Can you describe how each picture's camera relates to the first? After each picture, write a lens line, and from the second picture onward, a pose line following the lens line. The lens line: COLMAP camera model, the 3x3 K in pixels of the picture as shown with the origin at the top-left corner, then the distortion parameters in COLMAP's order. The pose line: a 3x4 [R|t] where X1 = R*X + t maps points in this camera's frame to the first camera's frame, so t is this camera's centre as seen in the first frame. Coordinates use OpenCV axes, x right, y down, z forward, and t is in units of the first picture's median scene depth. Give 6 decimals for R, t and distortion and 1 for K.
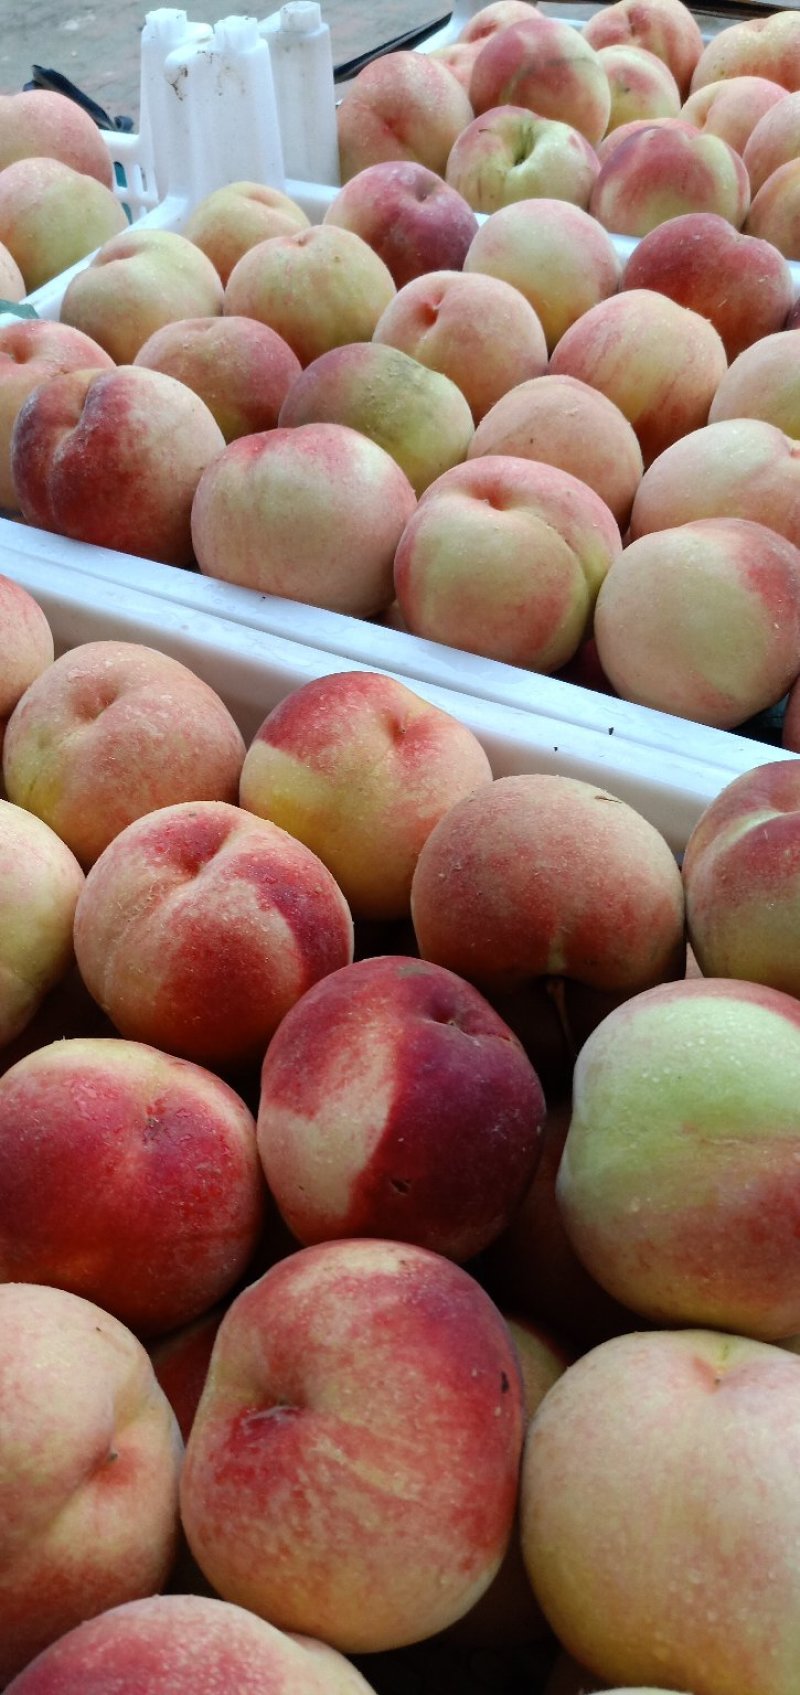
lens RADIAL K [[1294.7, 0, 395.5], [0, 1294.7, 844.9], [0, 0, 1]] dist [0.030987, -0.014018]
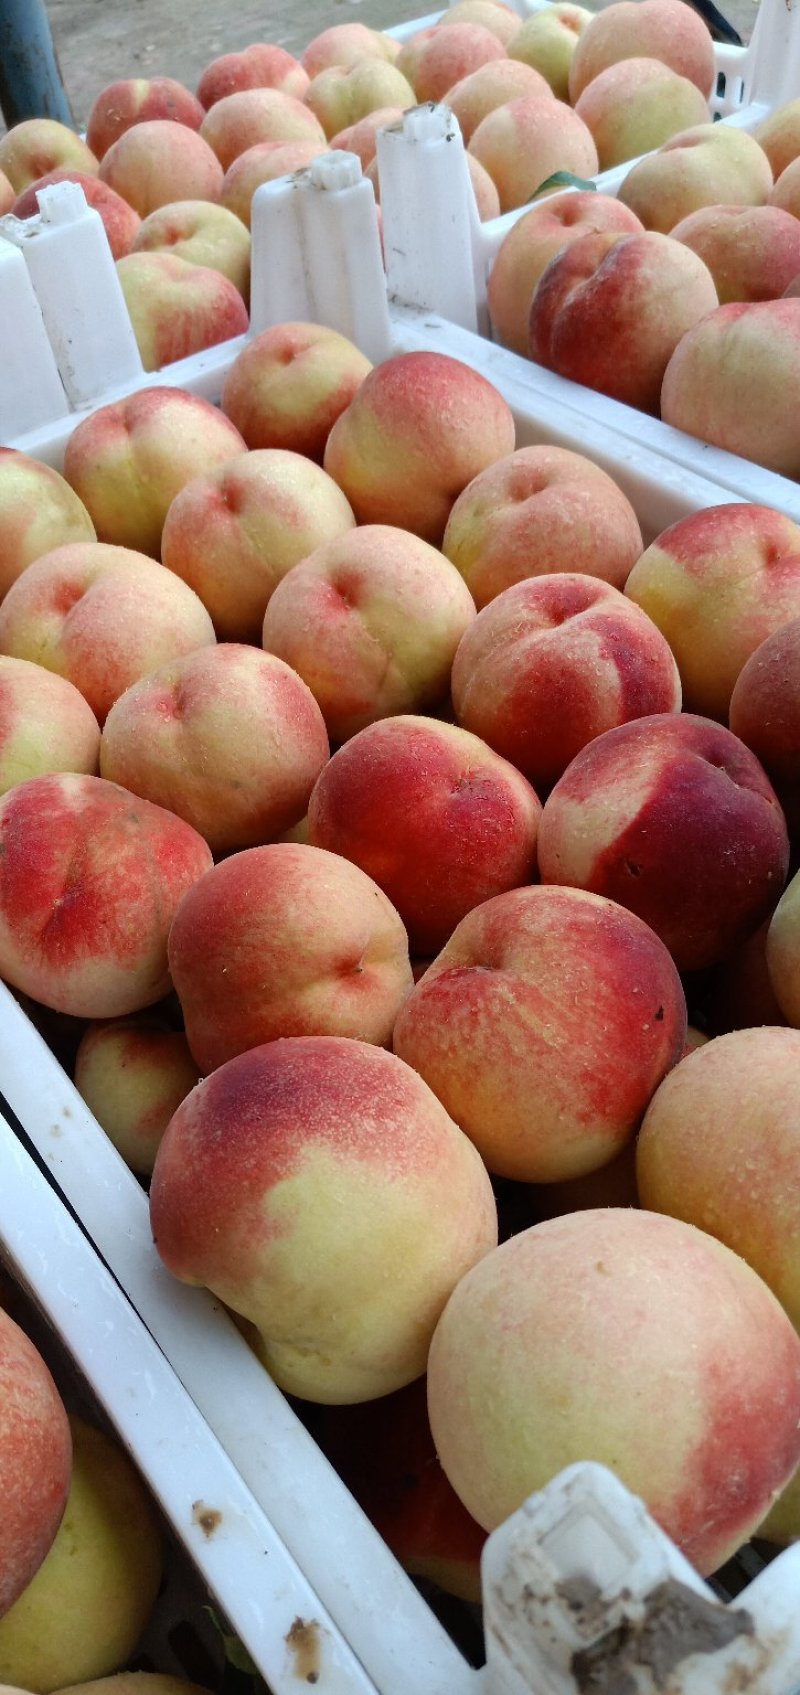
lens RADIAL K [[1294.7, 0, 395.5], [0, 1294.7, 844.9], [0, 0, 1]] dist [0.030987, -0.014018]
pose [[0.904669, 0.270808, -0.328994, 0.165432], [-0.261949, 0.962401, 0.071882, 0.180465], [0.336090, 0.021151, 0.941592, -0.182377]]
